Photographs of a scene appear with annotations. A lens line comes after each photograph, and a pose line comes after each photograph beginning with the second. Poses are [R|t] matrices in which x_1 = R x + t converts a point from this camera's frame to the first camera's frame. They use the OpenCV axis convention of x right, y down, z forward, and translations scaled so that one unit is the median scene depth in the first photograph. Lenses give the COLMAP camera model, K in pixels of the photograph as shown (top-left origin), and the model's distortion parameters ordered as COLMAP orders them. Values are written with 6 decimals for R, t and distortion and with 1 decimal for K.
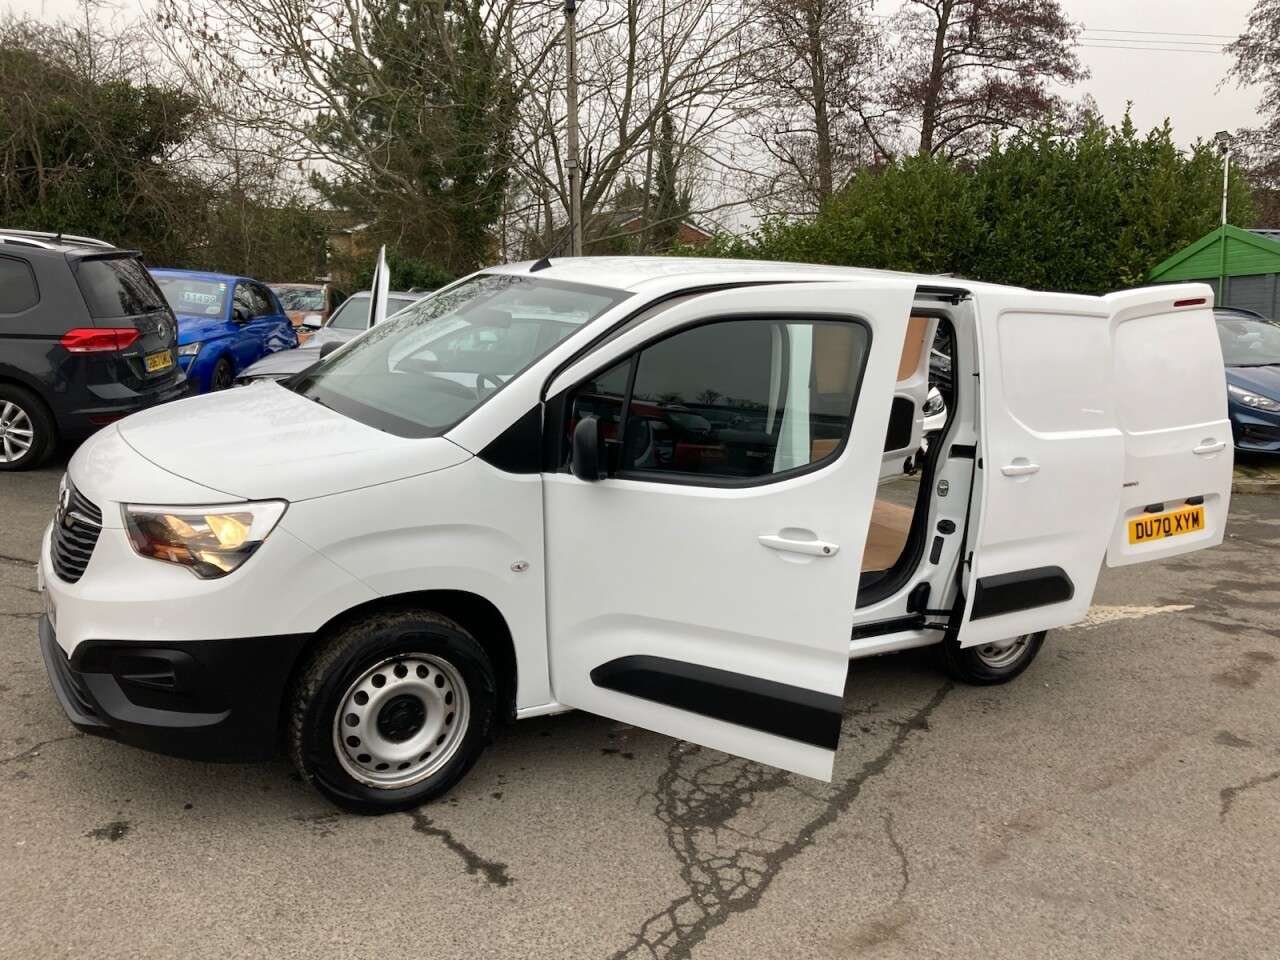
lens RADIAL K [[1076.2, 0, 651.5], [0, 1076.2, 483.4], [0, 0, 1]] dist [0.007498, 0.003650]
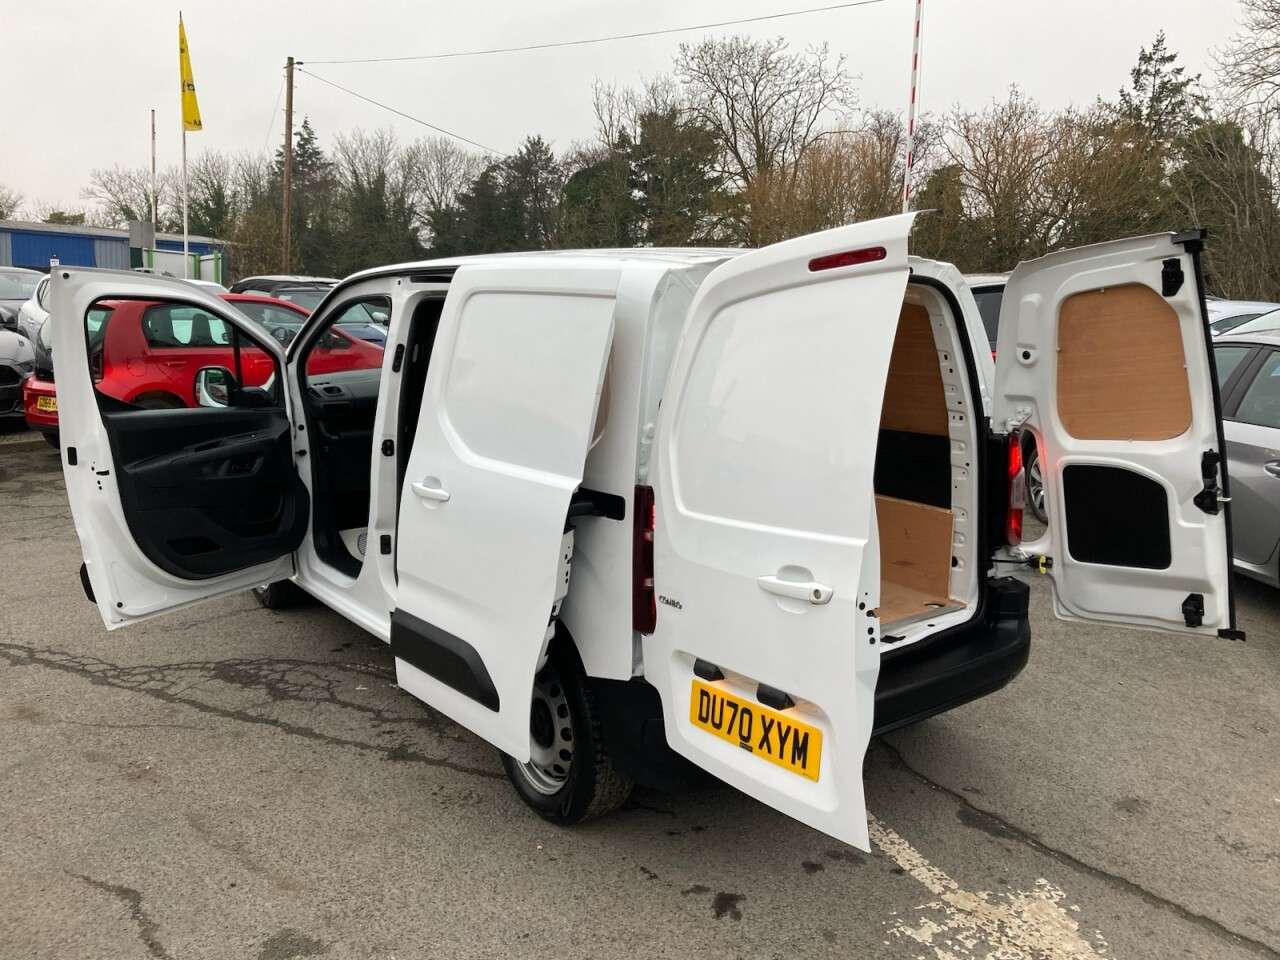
lens RADIAL K [[1120.0, 0, 688.2], [0, 1120.0, 476.1], [0, 0, 1]] dist [0.004704, 0.008104]
pose [[0.087250, 0.116690, -0.989329, 1.416822], [-0.182463, 0.978187, 0.099284, -0.170141], [0.979334, 0.171853, 0.106638, 1.334401]]
